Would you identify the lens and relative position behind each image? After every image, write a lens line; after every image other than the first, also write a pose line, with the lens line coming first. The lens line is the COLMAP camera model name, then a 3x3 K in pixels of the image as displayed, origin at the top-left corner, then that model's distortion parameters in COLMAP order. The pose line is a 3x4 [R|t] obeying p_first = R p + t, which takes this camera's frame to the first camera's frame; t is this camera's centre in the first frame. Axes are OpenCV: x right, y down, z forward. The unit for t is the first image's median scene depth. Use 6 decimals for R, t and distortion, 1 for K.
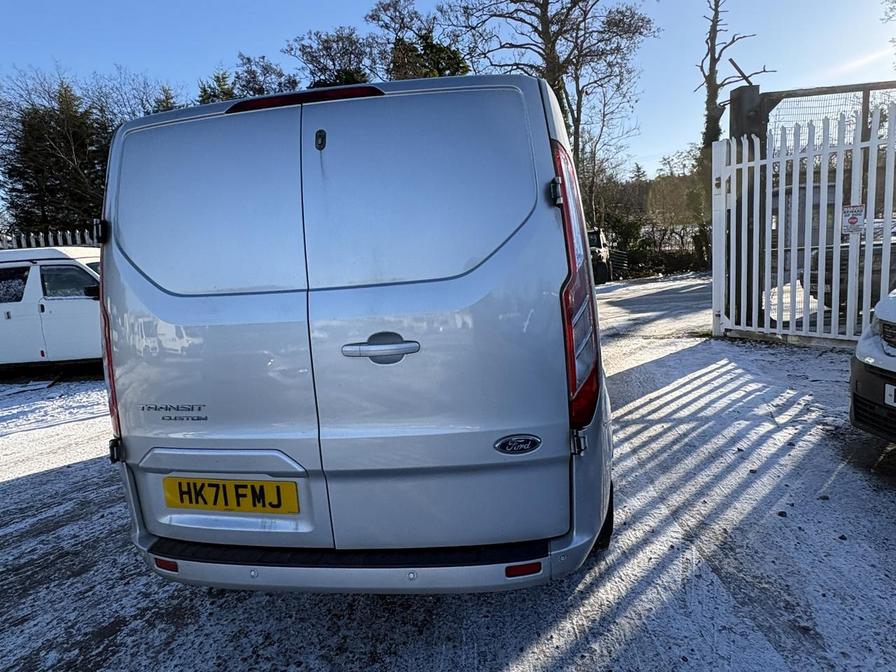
lens RADIAL K [[549.7, 0, 447.2], [0, 549.7, 331.1], [0, 0, 1]] dist [0.000467, 0.001190]
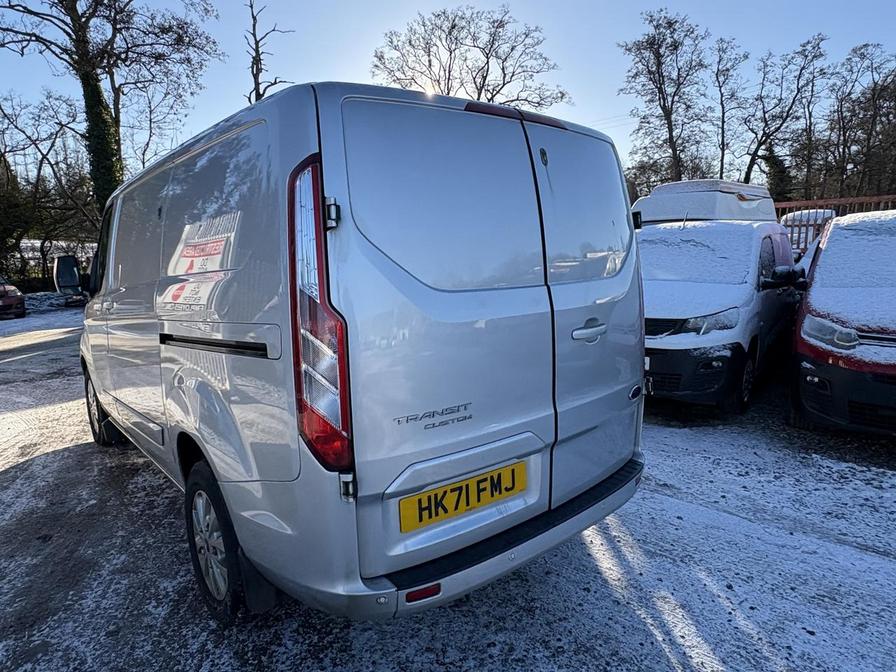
lens RADIAL K [[548.9, 0, 448.1], [0, 548.9, 337.8], [0, 0, 1]] dist [0.000637, 0.001596]
pose [[0.664687, -0.065393, 0.744255, -0.492234], [0.084467, 0.996353, 0.012107, 0.001600], [-0.742332, 0.054818, 0.667786, 0.154178]]
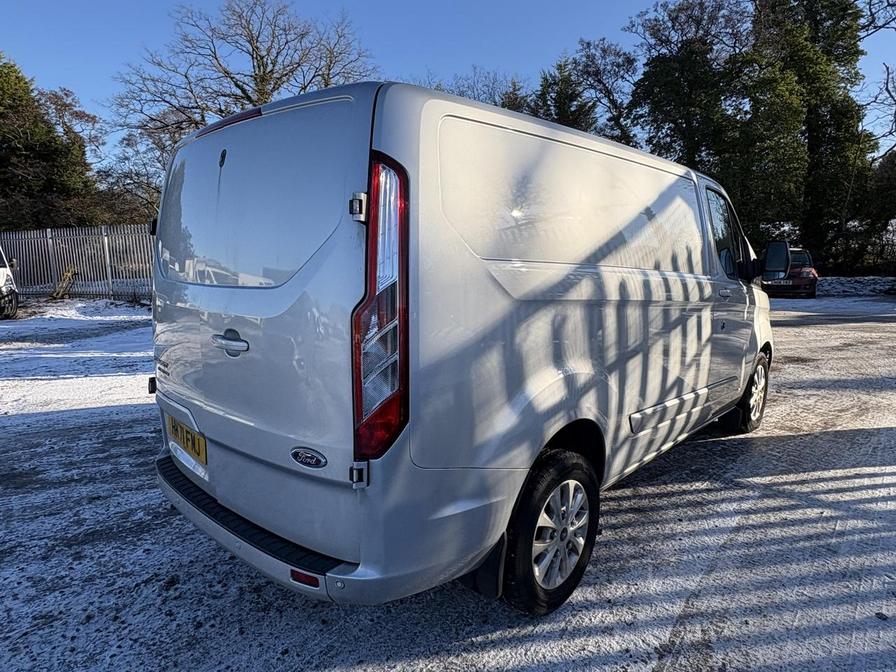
lens RADIAL K [[545.1, 0, 446.2], [0, 545.1, 333.5], [0, 0, 1]] dist [0.000836, 0.000006]
pose [[0.818974, 0.148917, -0.554171, 0.338927], [-0.127263, 0.988825, 0.077643, -0.051461], [0.559540, 0.006938, 0.828774, 0.121824]]
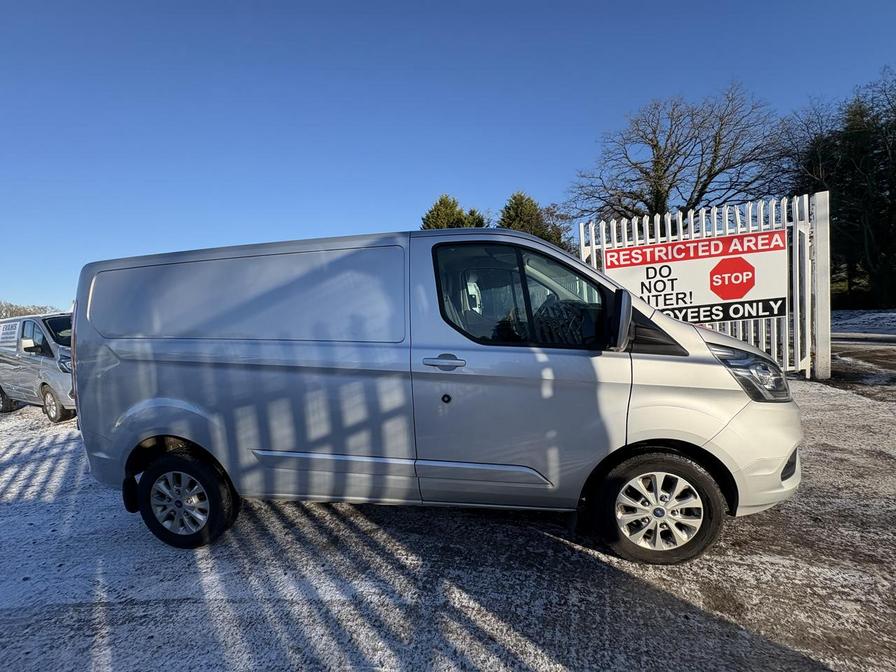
lens RADIAL K [[355.1, 0, 448.0], [0, 355.1, 336.0], [0, 0, 1]] dist [-0.000135, 0.000194]
pose [[-0.003937, 0.166397, -0.986051, 0.665867], [-0.064614, 0.983956, 0.166301, -0.208074], [0.997903, 0.064368, 0.006878, 1.008185]]
